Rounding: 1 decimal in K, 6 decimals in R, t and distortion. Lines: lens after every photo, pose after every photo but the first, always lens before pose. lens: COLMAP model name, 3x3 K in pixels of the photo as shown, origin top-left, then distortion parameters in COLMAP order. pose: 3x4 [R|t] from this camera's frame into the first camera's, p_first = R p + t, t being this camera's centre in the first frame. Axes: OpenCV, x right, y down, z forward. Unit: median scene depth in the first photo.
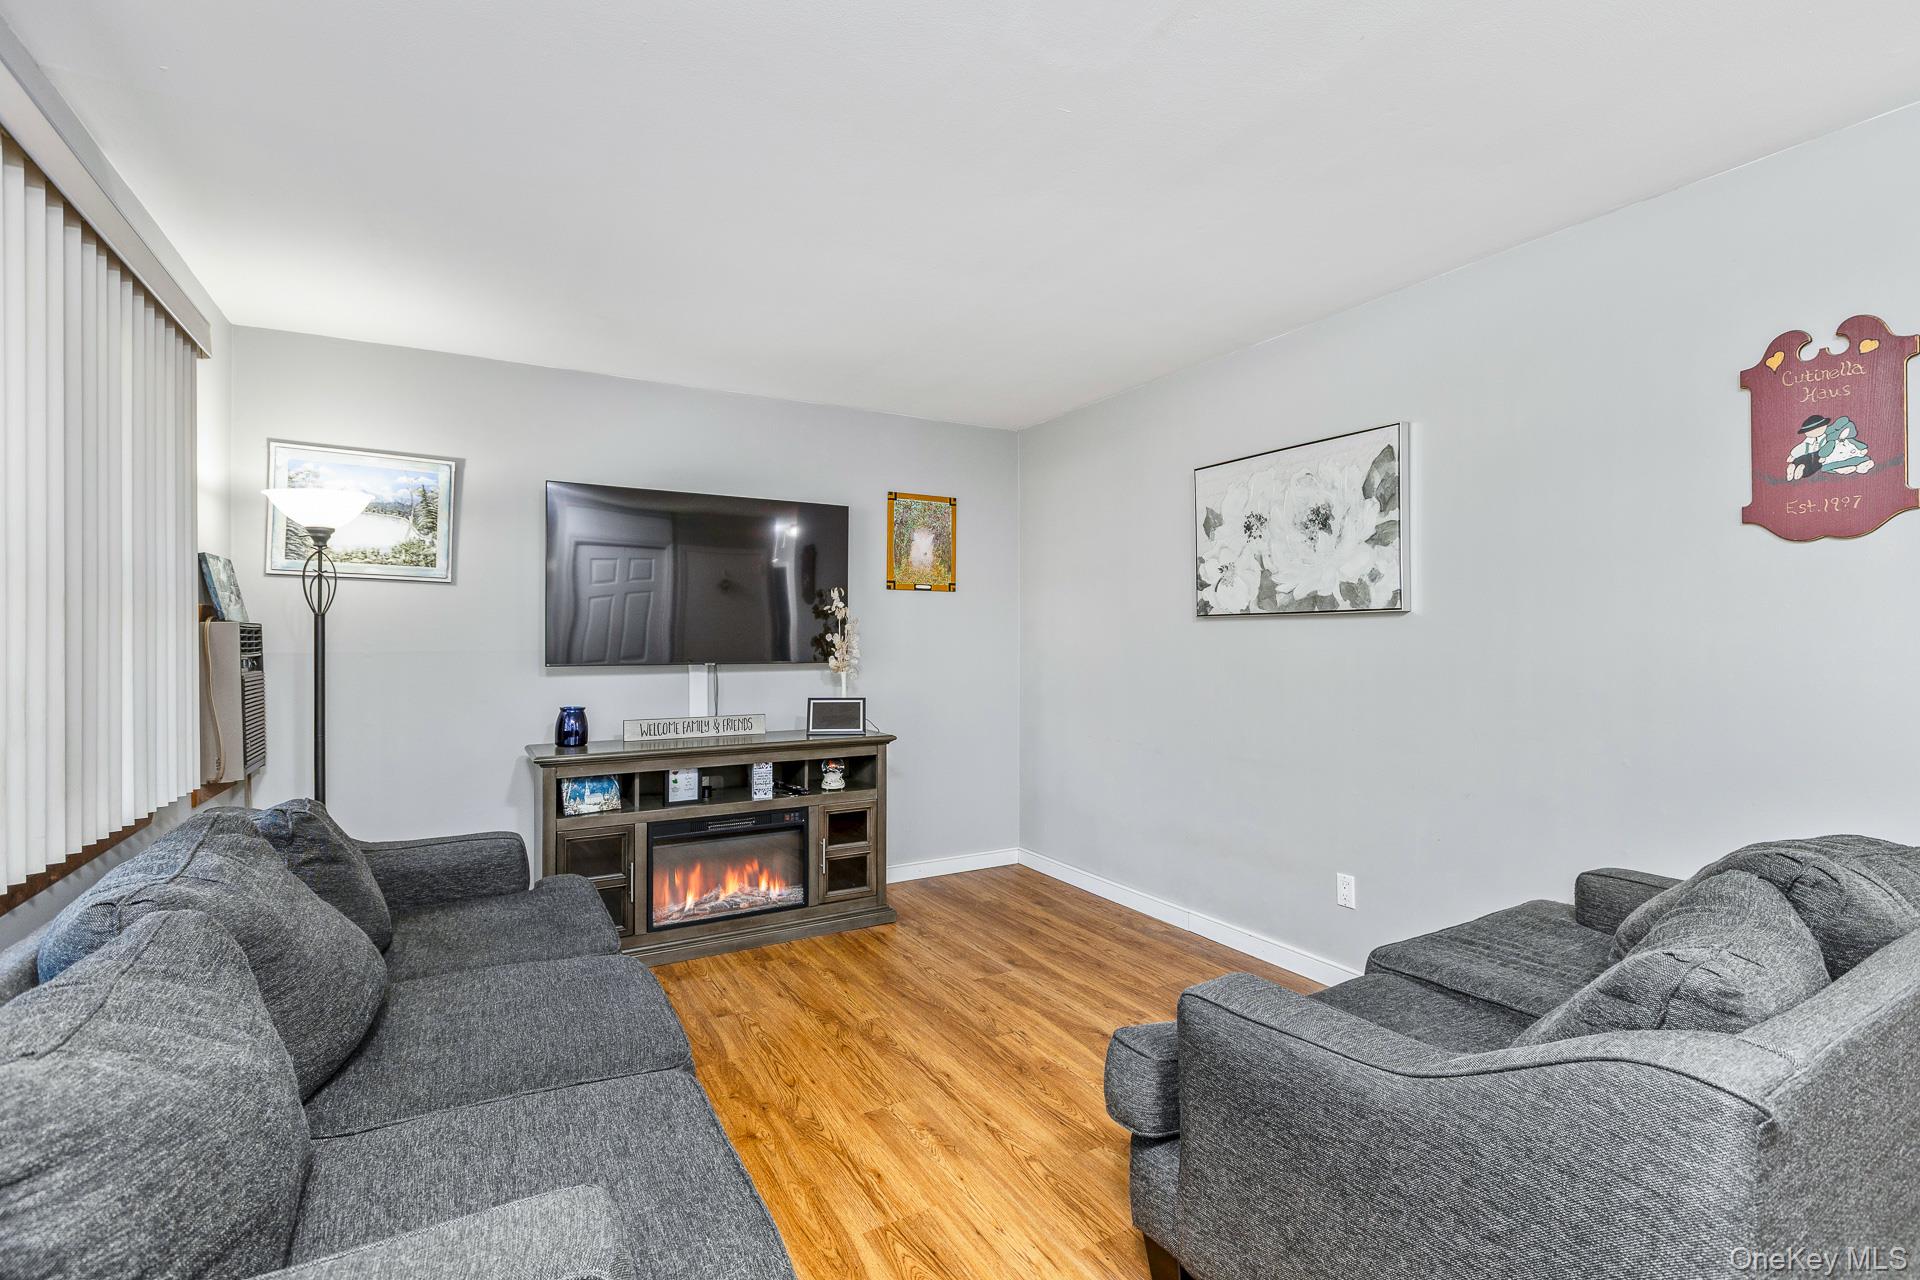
lens RADIAL K [[874.4, 0, 956.7], [0, 874.4, 641.4], [0, 0, 1]] dist [-0.005377, 0.000991]
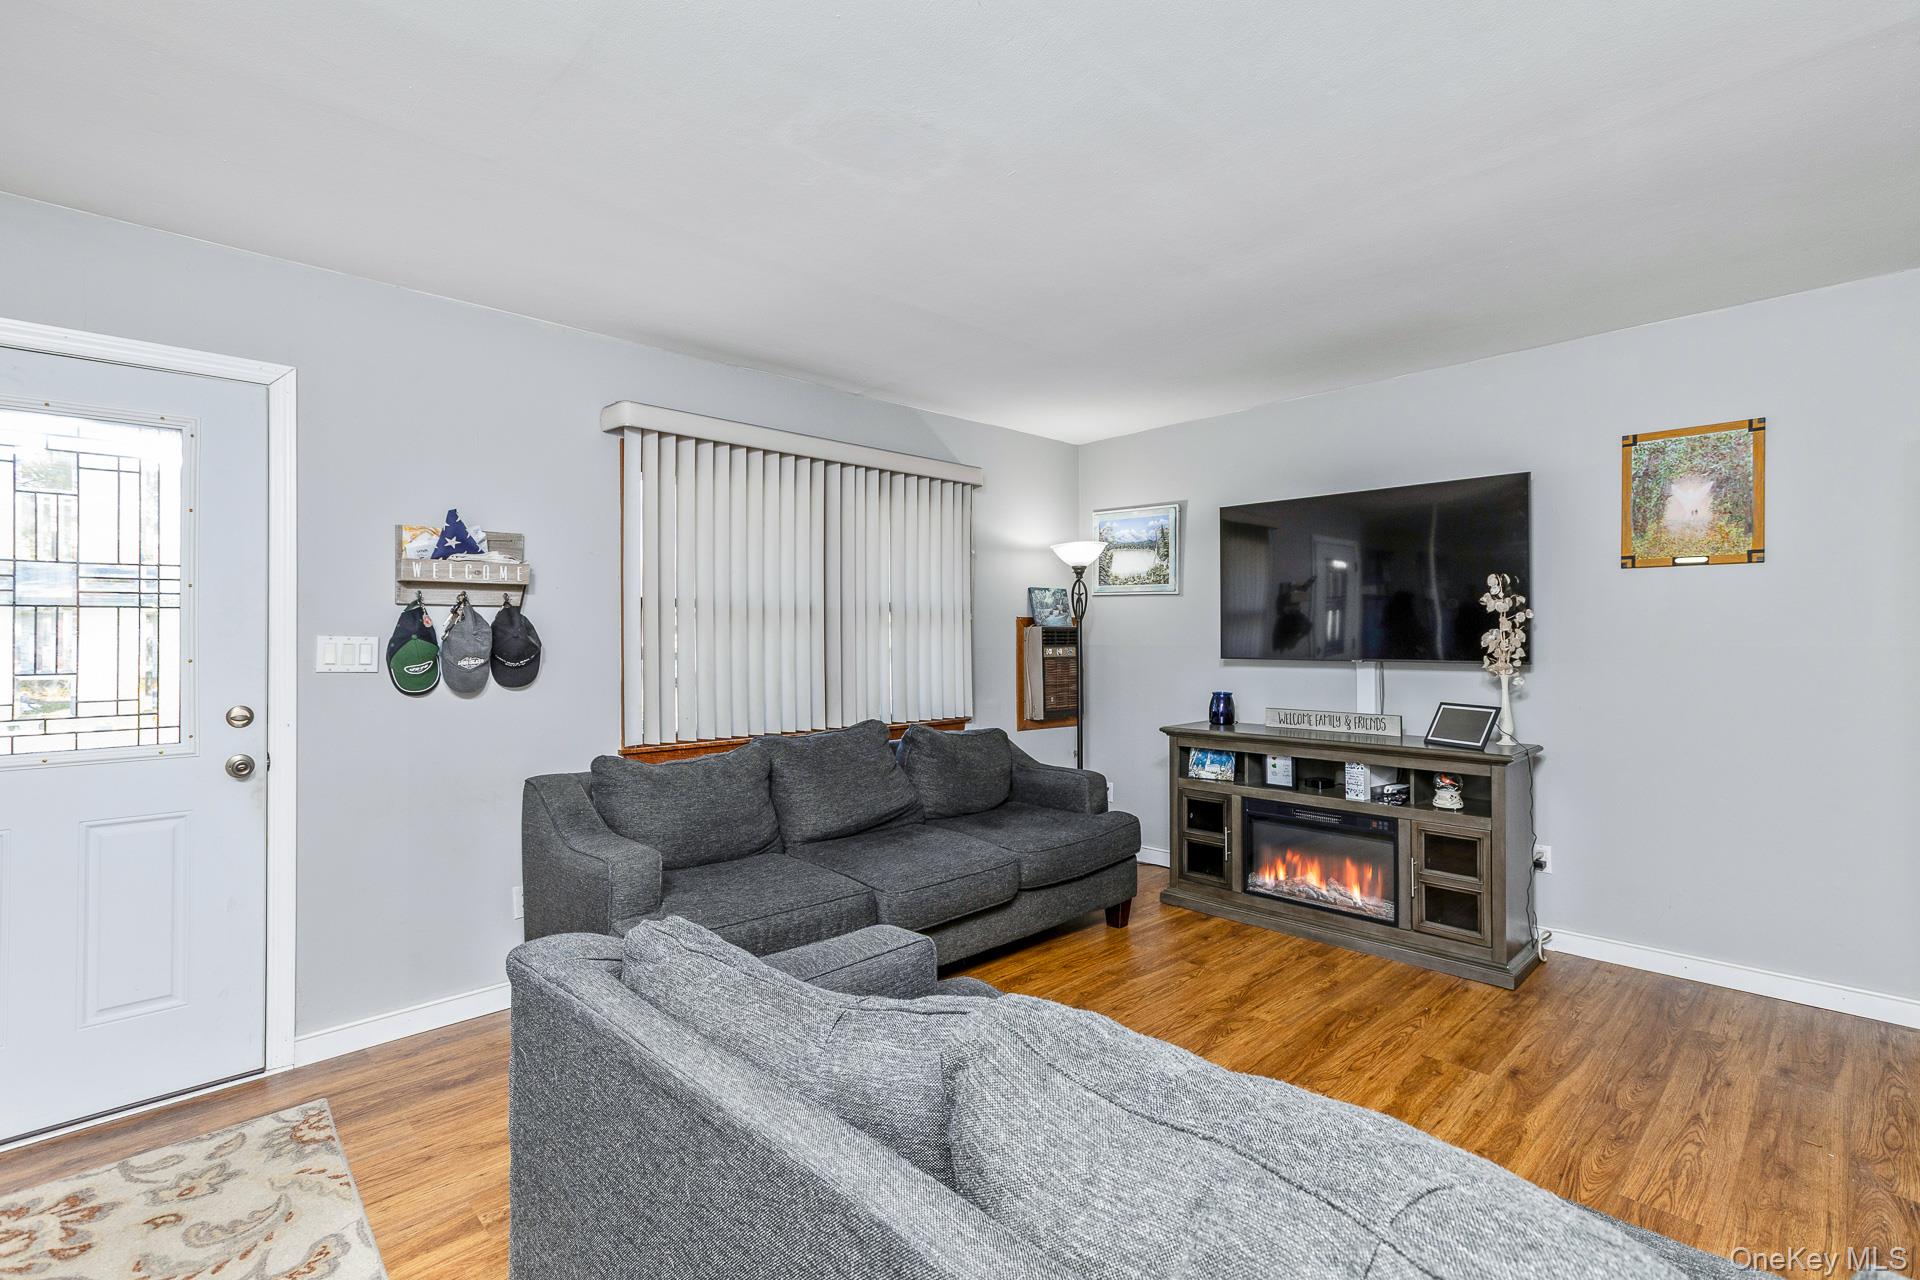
lens RADIAL K [[874.4, 0, 958.6], [0, 874.4, 635.6], [0, 0, 1]] dist [-0.005377, 0.000991]
pose [[0.236138, -0.001930, -0.971718, 0.633749], [-0.000887, 0.999997, -0.002202, -0.000314], [0.971719, 0.001382, 0.236136, 0.347666]]
